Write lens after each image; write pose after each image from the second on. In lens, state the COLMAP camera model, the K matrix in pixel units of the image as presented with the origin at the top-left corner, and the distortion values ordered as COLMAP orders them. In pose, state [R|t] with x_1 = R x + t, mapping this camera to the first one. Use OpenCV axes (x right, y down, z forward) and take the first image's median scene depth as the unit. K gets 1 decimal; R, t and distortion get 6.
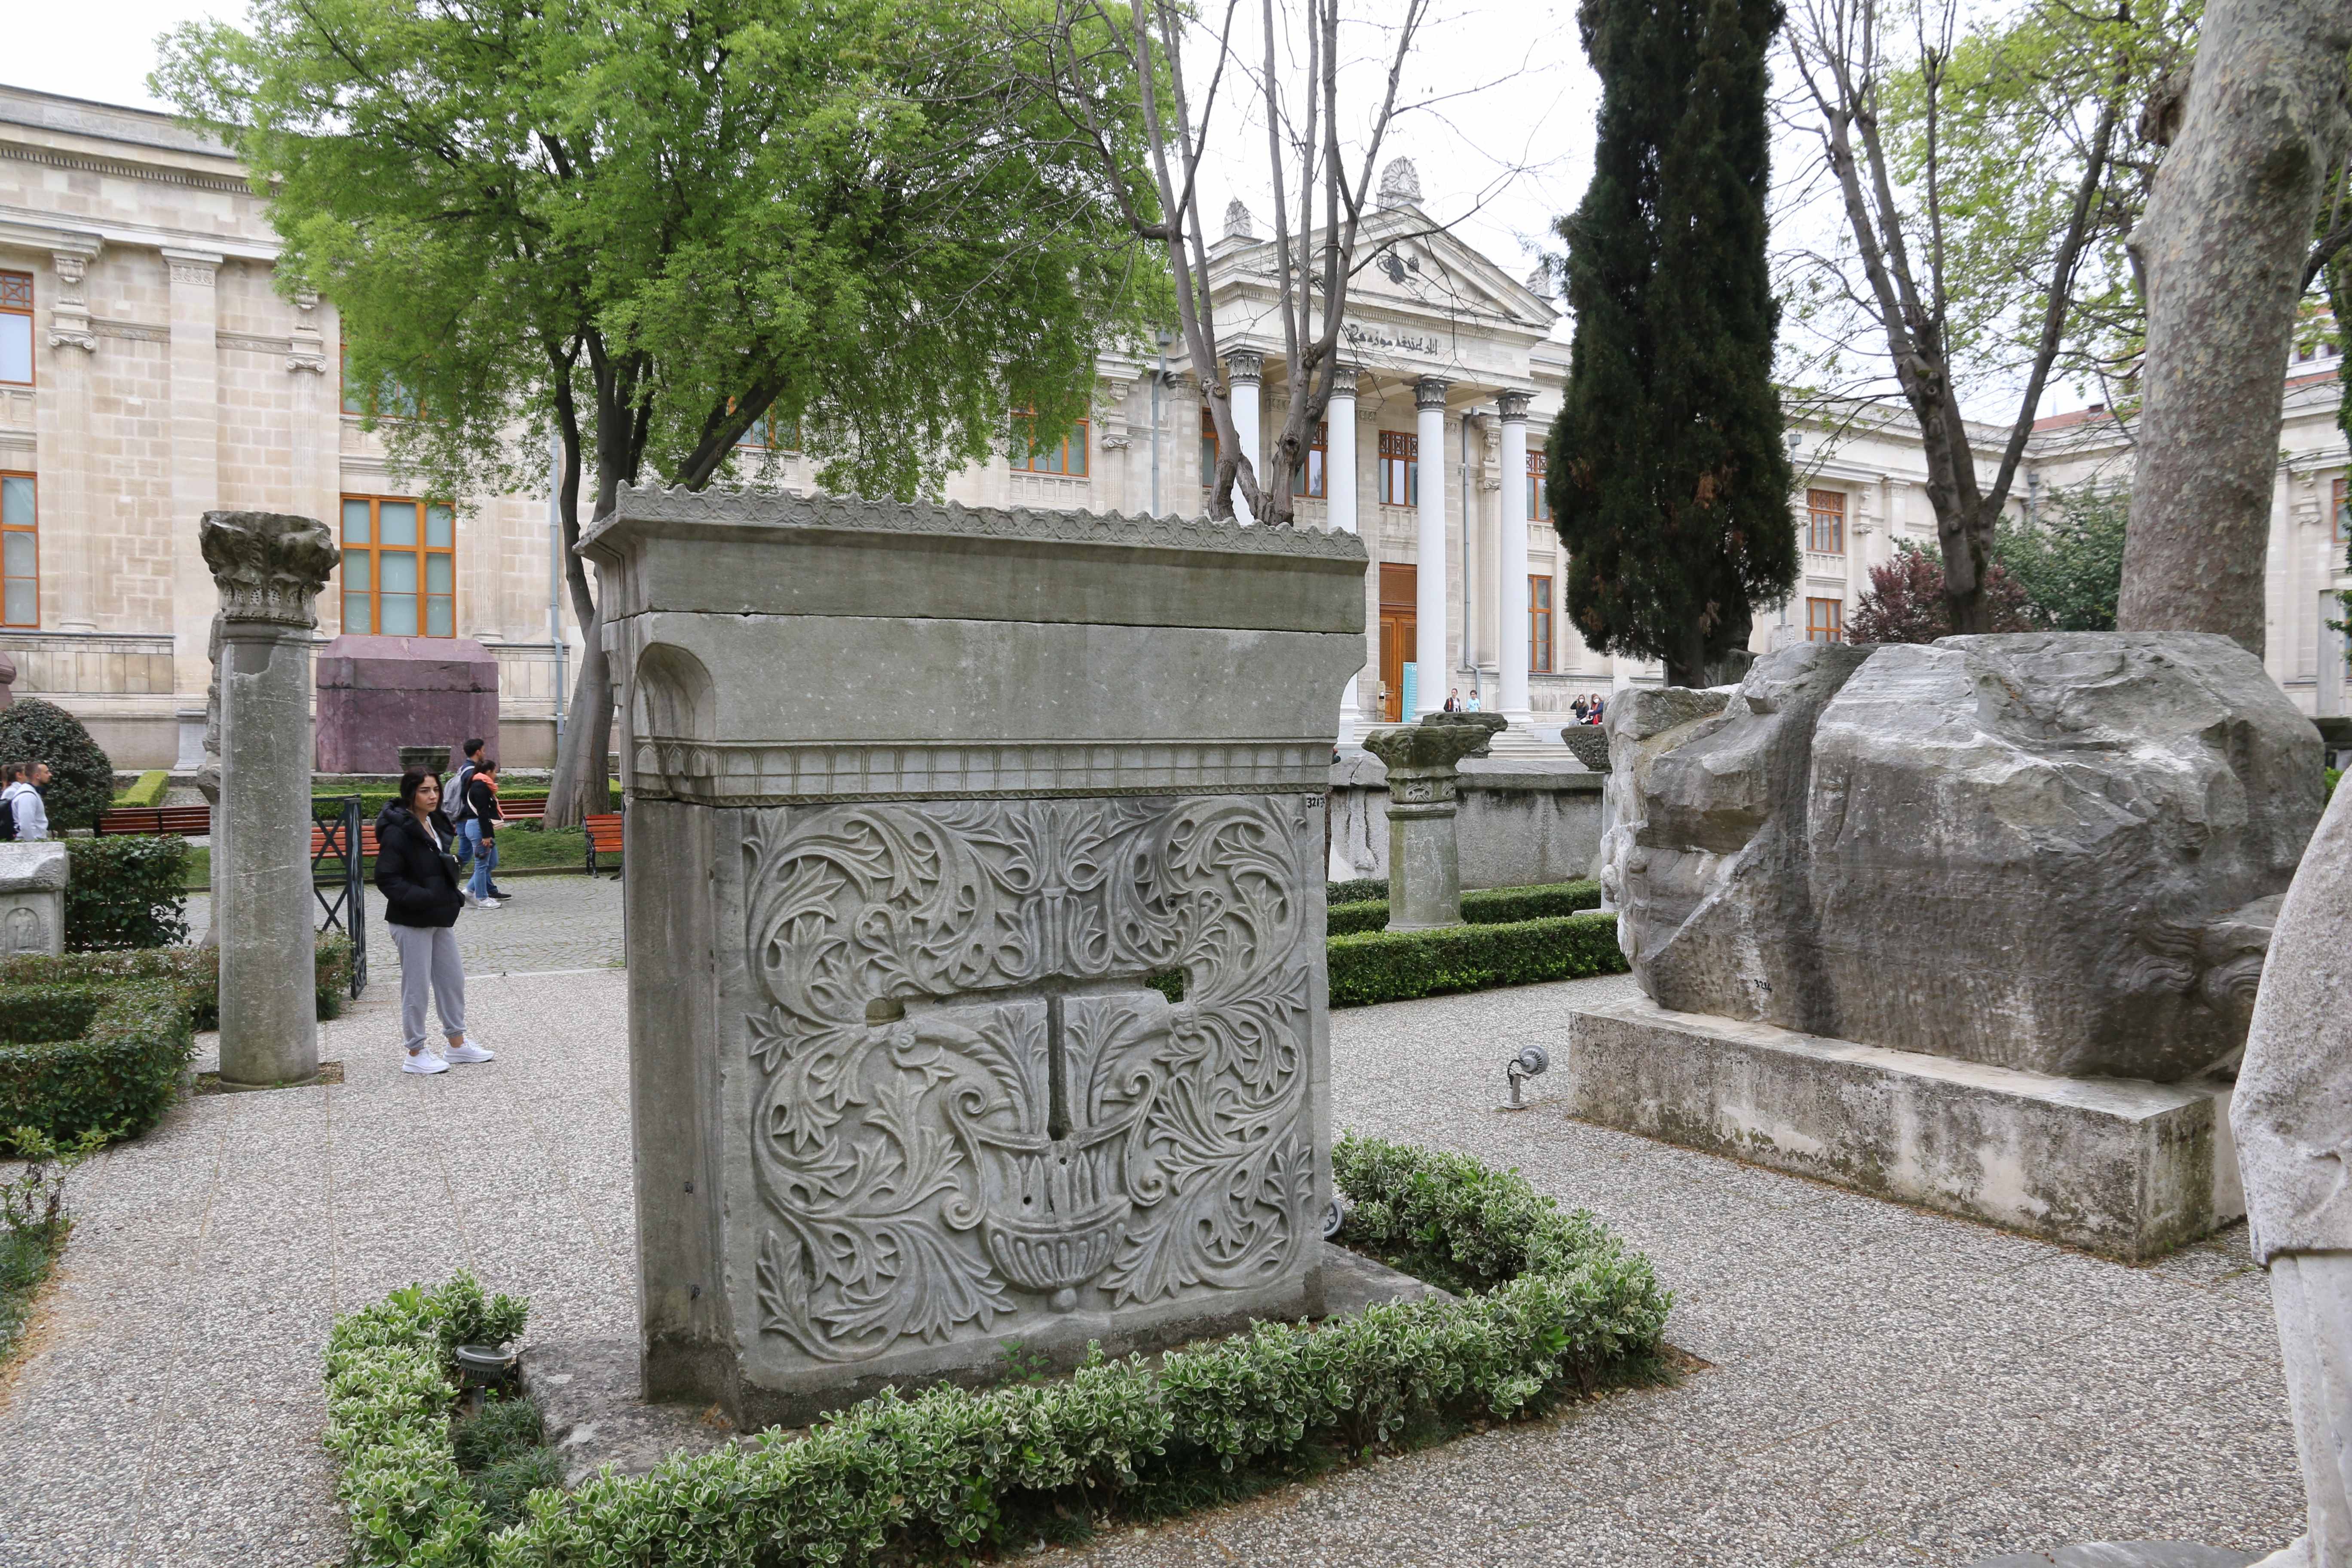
lens RADIAL K [[1595.3, 0, 1179.4], [0, 1595.3, 805.6], [0, 0, 1]] dist [-0.122524, 0.083541]
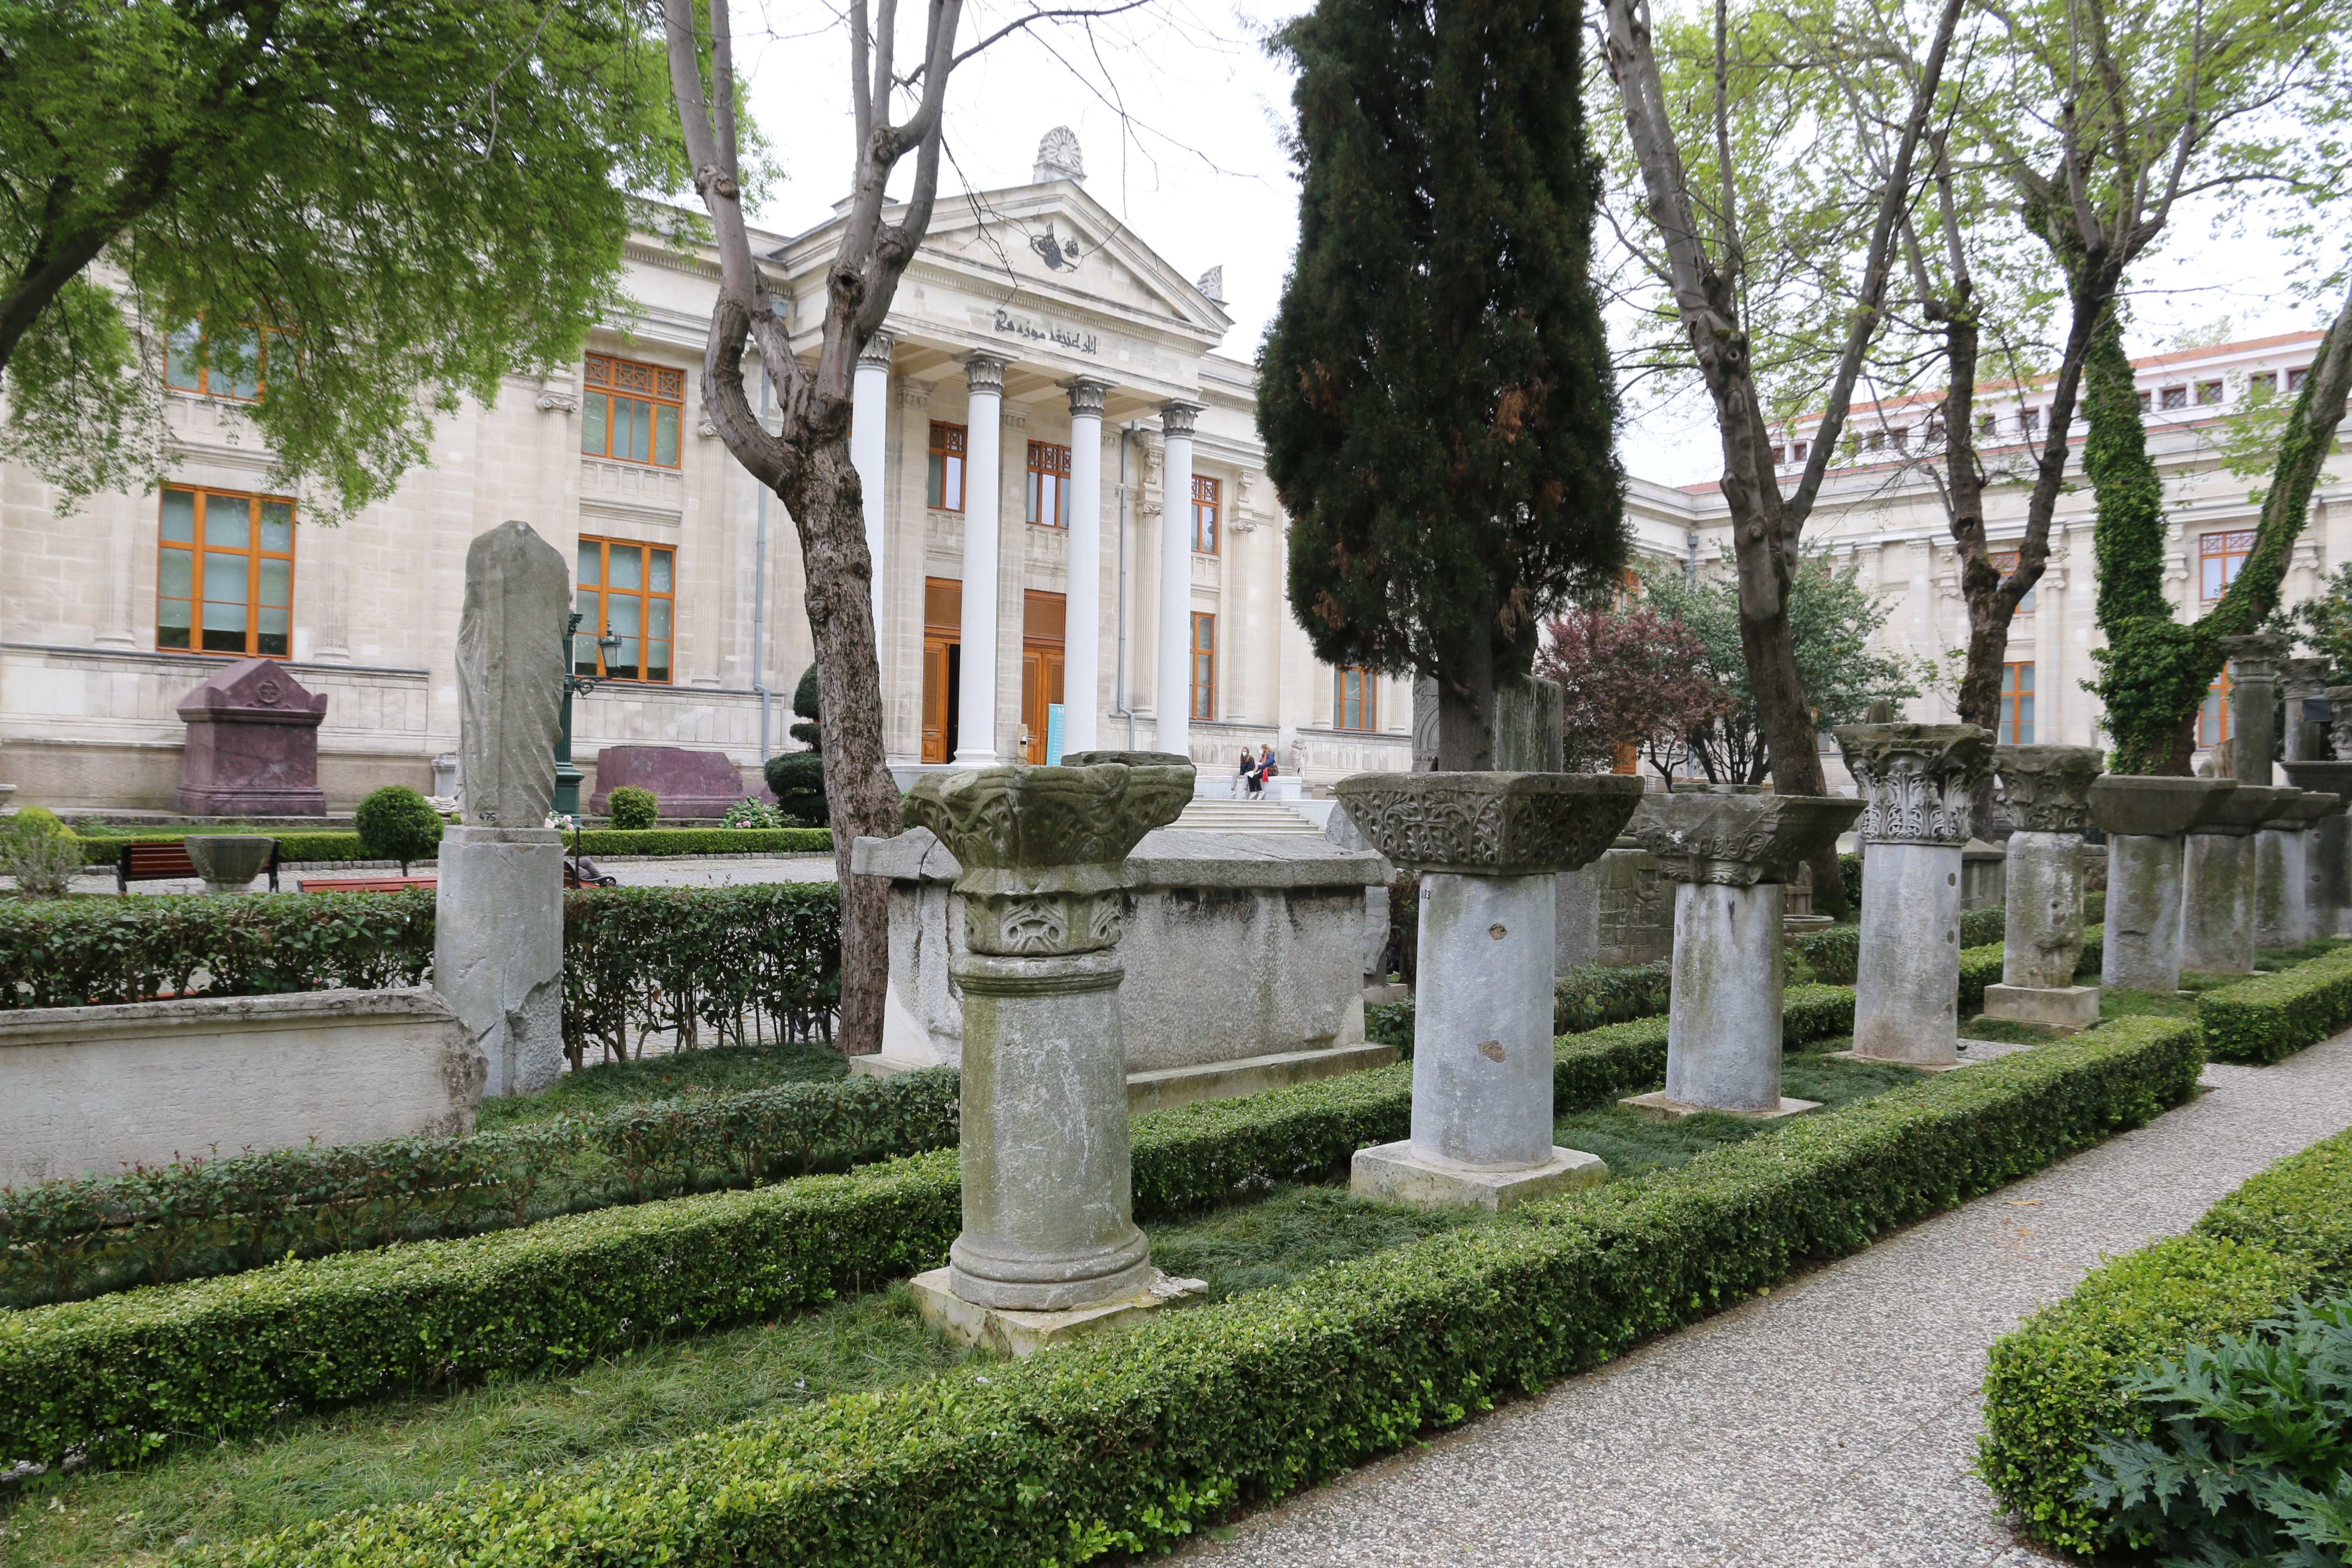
lens RADIAL K [[1595.3, 0, 1179.4], [0, 1595.3, 805.6], [0, 0, 1]] dist [-0.122524, 0.083541]
pose [[0.975925, 0.019529, 0.217232, 0.023253], [-0.012664, 0.999377, -0.032951, -0.006297], [-0.217740, 0.029406, 0.975564, 0.141374]]
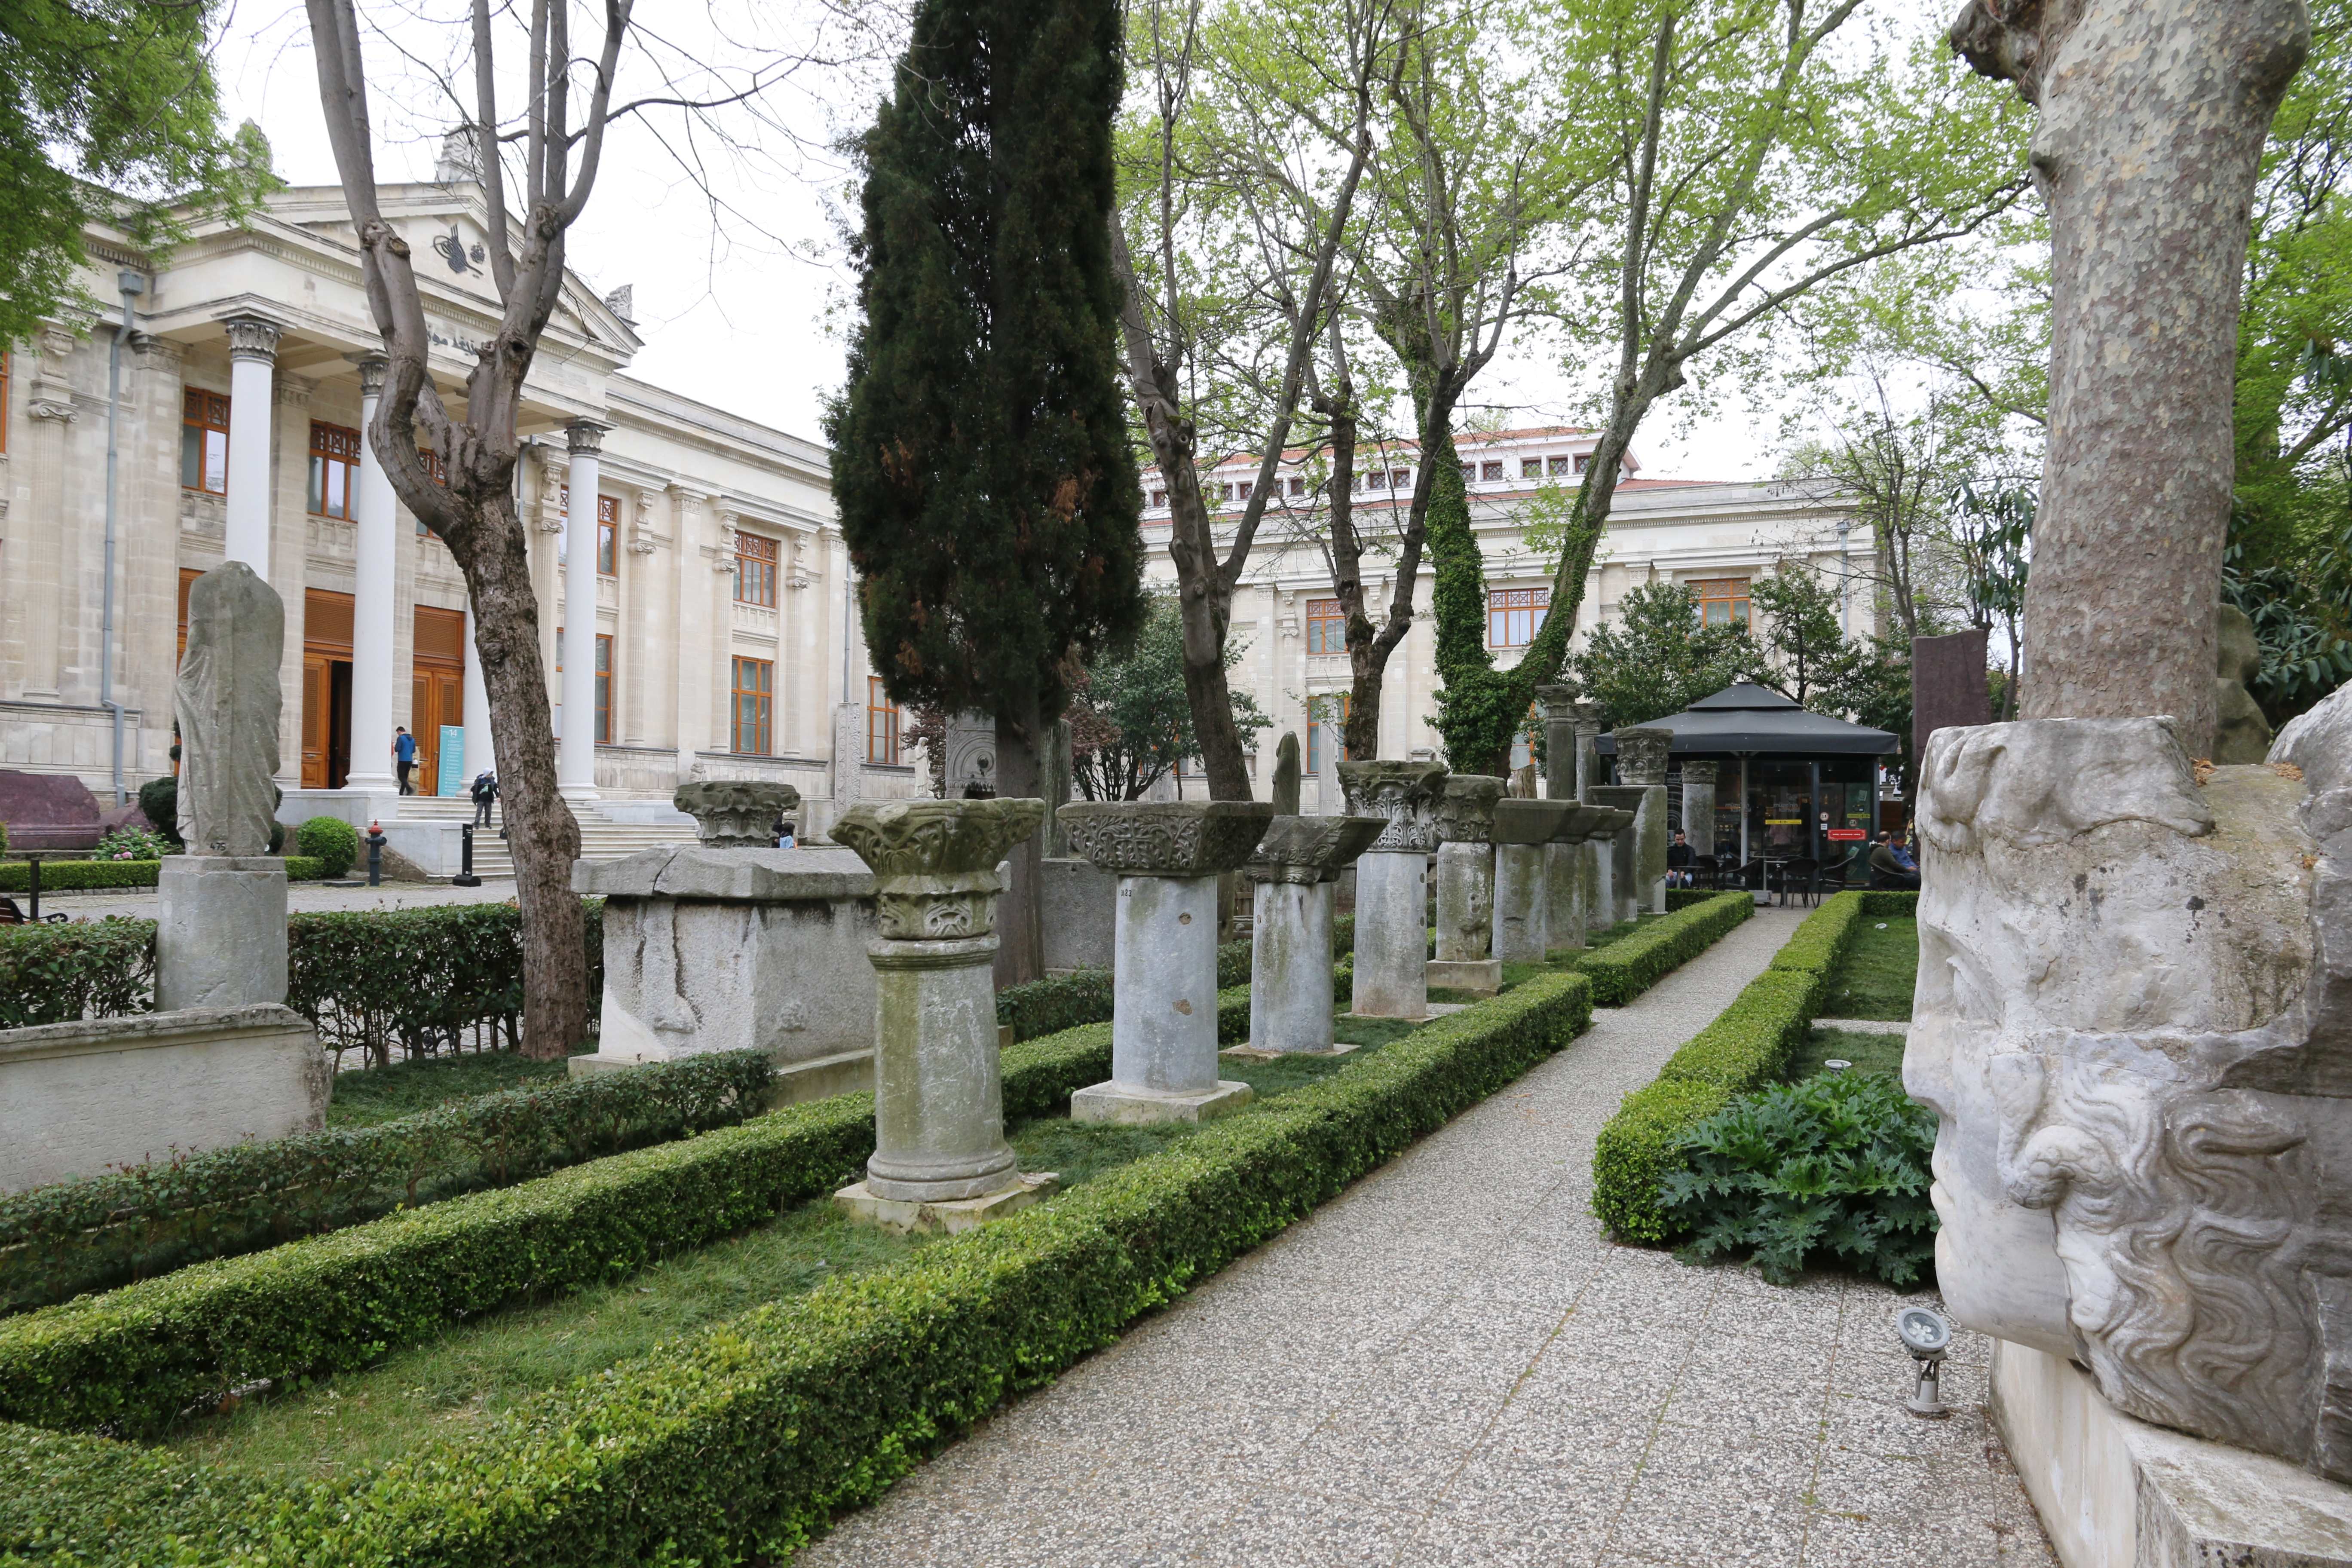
lens RADIAL K [[1595.3, 0, 1179.4], [0, 1595.3, 805.6], [0, 0, 1]] dist [-0.122524, 0.083541]
pose [[0.811871, 0.017446, 0.583576, -0.024619], [0.012222, 0.998827, -0.046864, -0.004899], [-0.583708, 0.045180, 0.810705, 0.120134]]
